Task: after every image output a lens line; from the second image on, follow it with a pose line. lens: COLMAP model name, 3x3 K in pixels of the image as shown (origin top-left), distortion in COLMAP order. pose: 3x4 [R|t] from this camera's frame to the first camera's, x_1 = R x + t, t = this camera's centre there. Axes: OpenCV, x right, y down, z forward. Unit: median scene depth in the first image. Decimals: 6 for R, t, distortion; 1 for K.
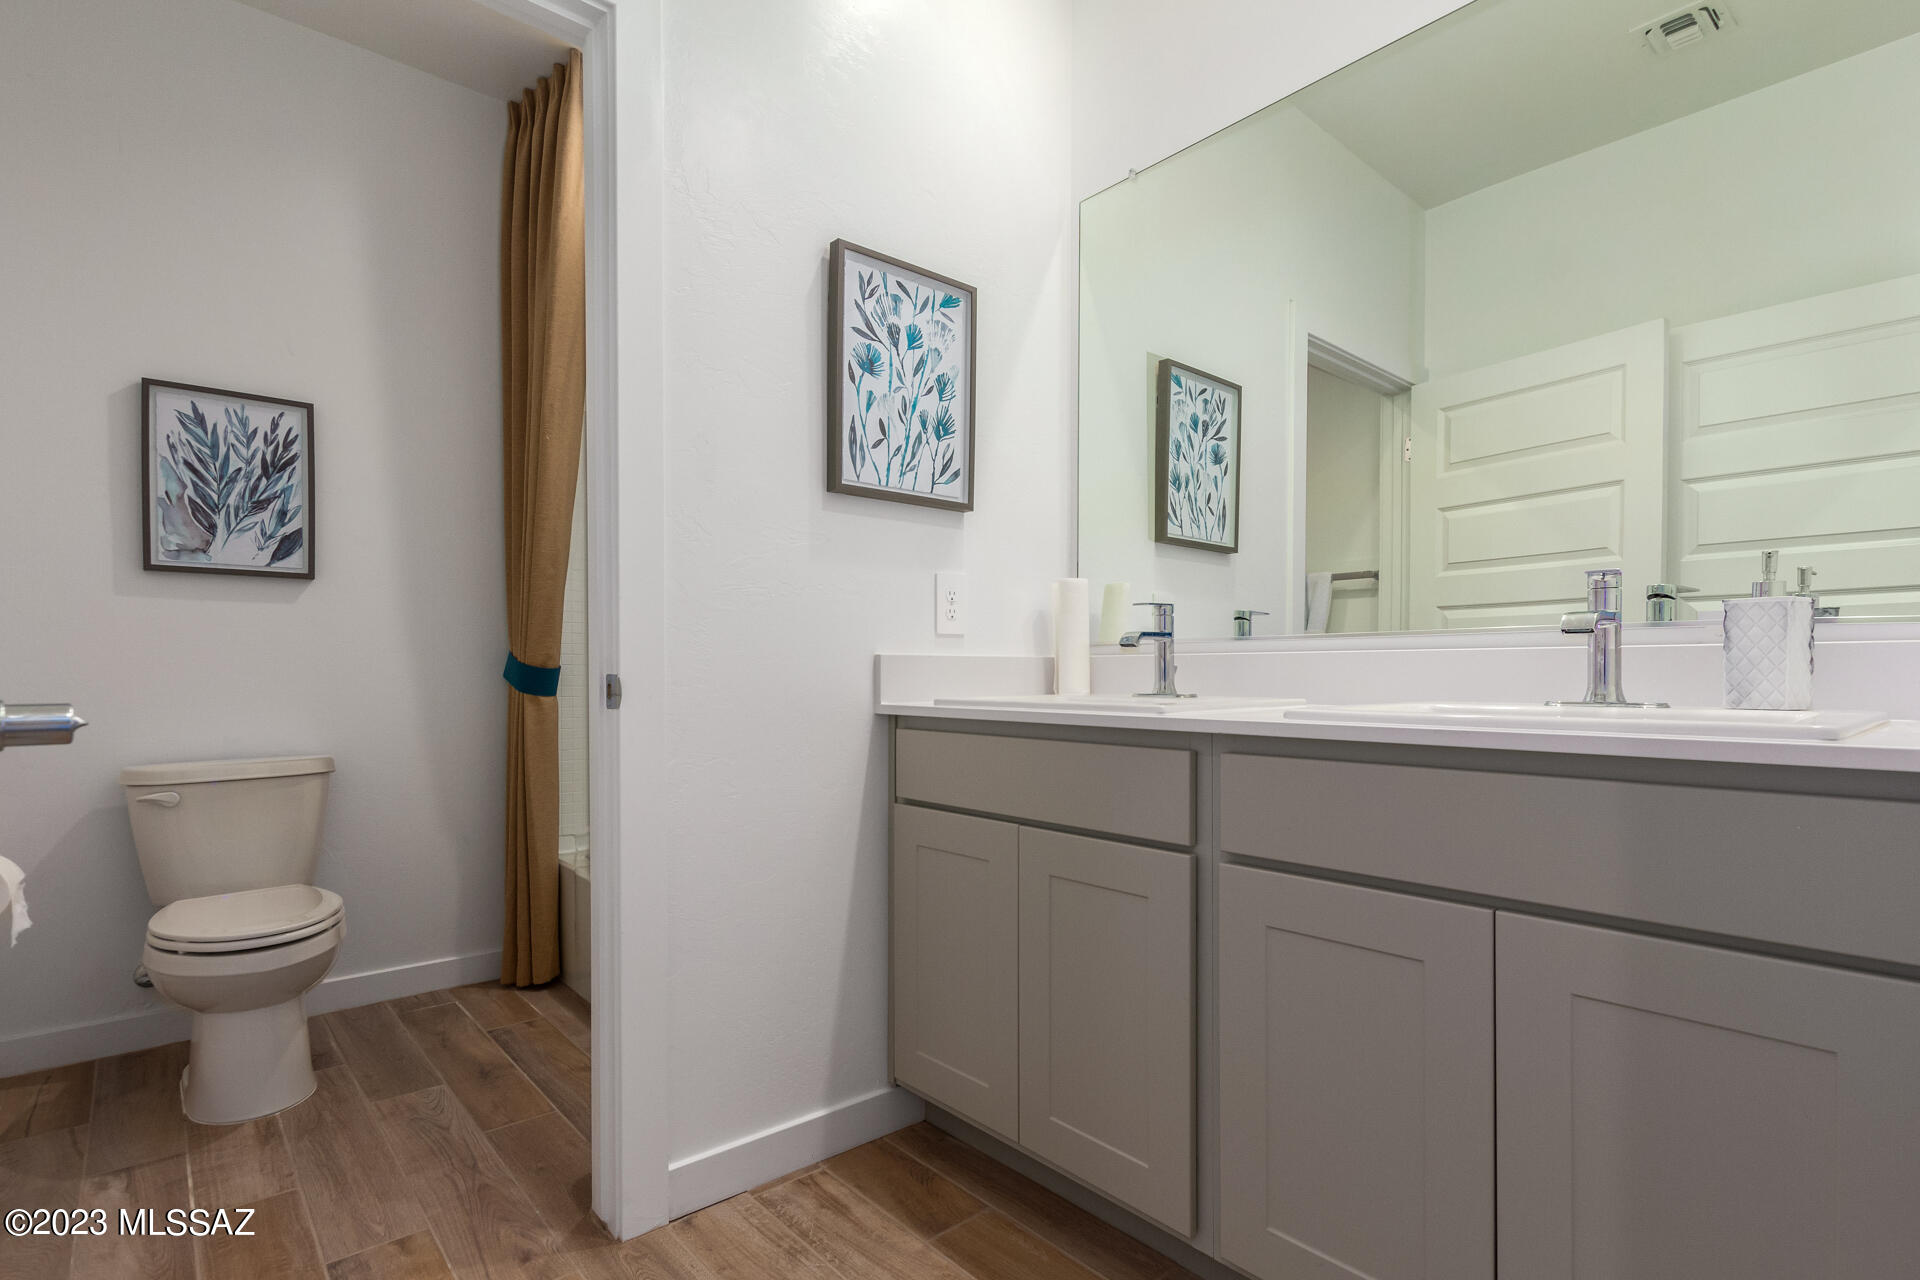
lens RADIAL K [[884.9, 0, 944.0], [0, 884.9, 673.2], [0, 0, 1]] dist [0.006525, -0.003514]
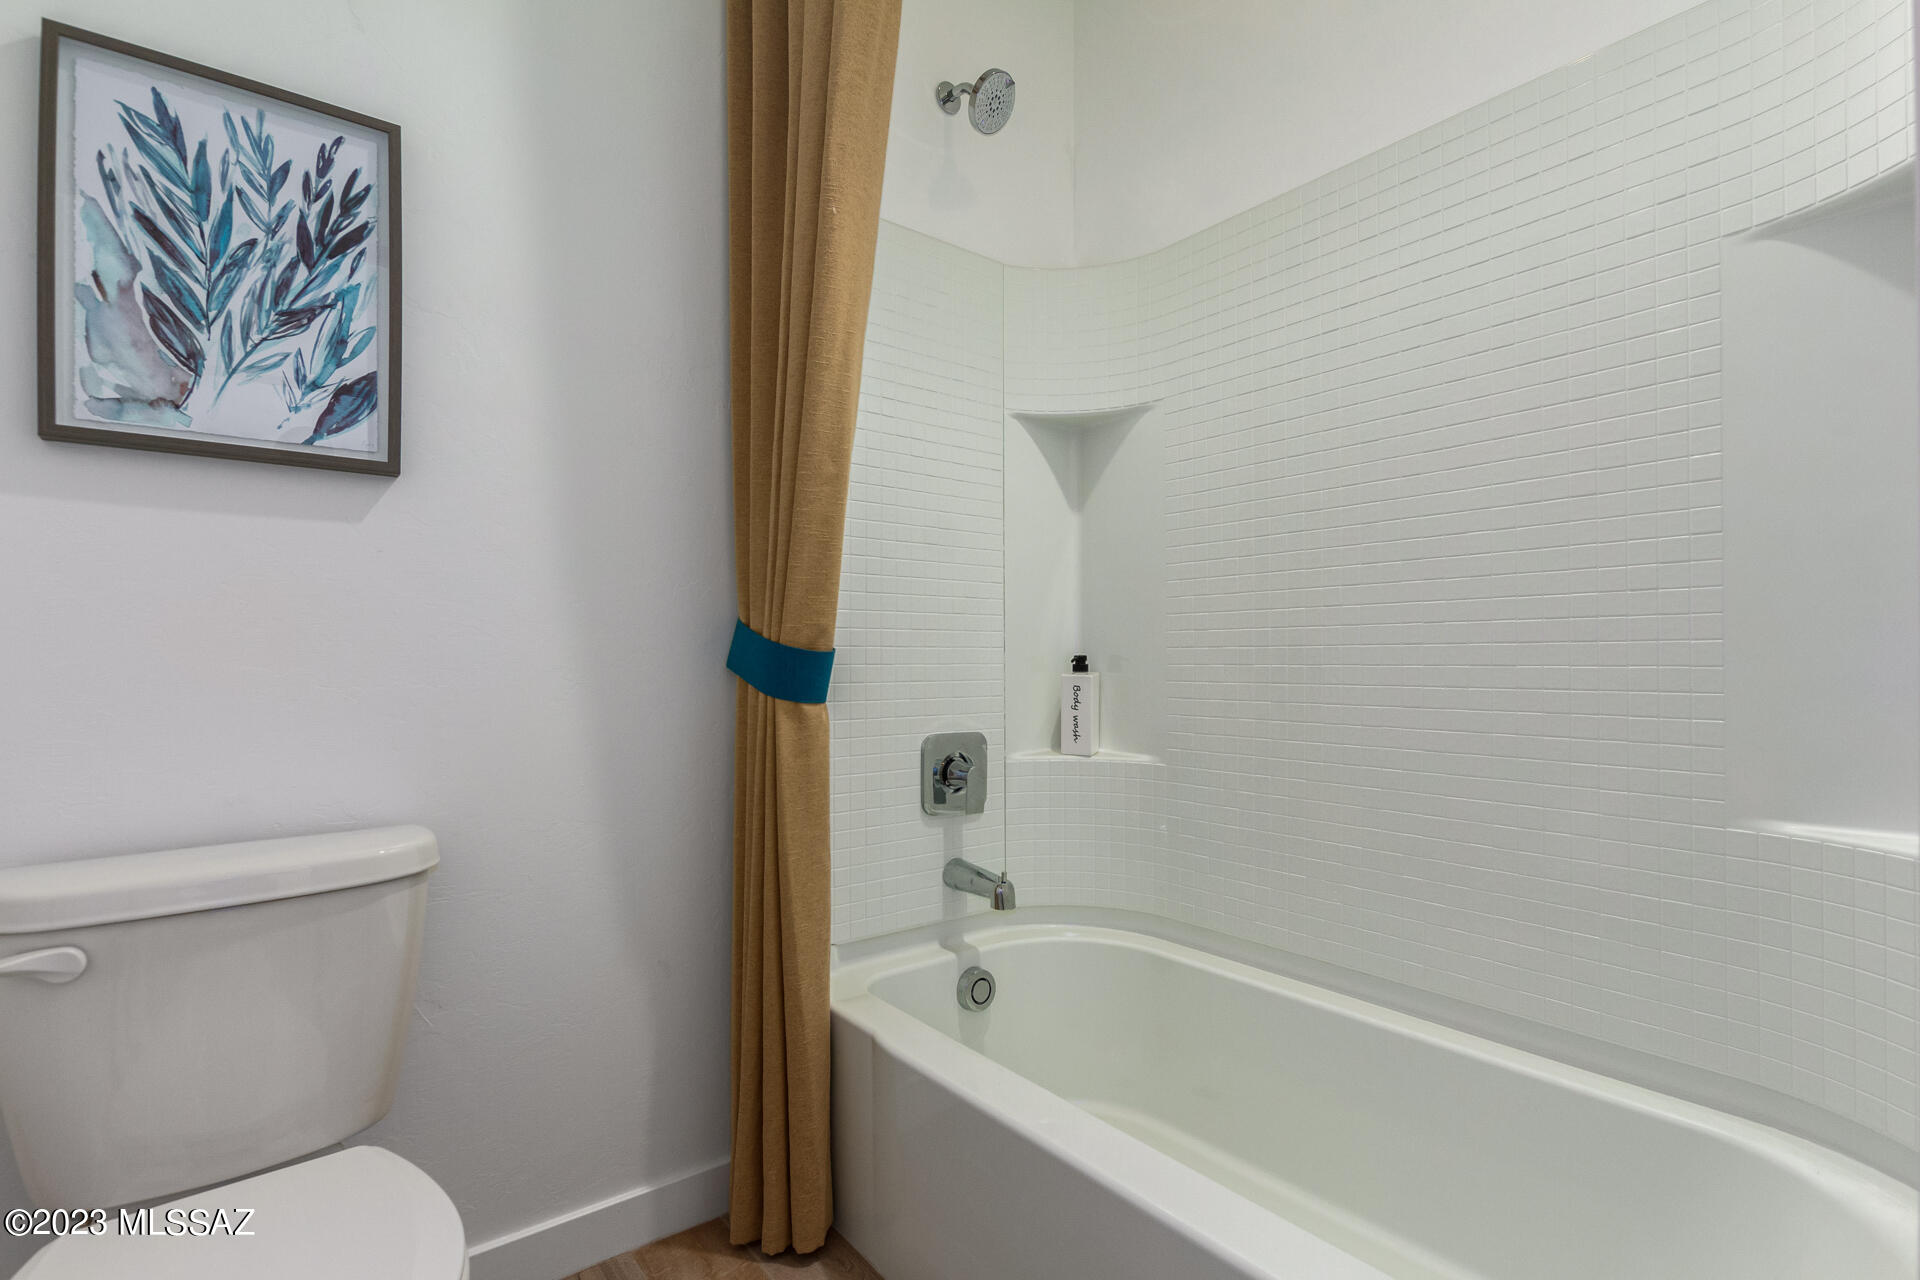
lens RADIAL K [[884.9, 0, 959.9], [0, 884.9, 645.2], [0, 0, 1]] dist [0.006525, -0.003514]
pose [[0.999082, 0.001444, -0.042805, -0.386431], [-0.001825, 0.999959, -0.008870, -0.005771], [0.042790, 0.008940, 0.999044, 0.533726]]
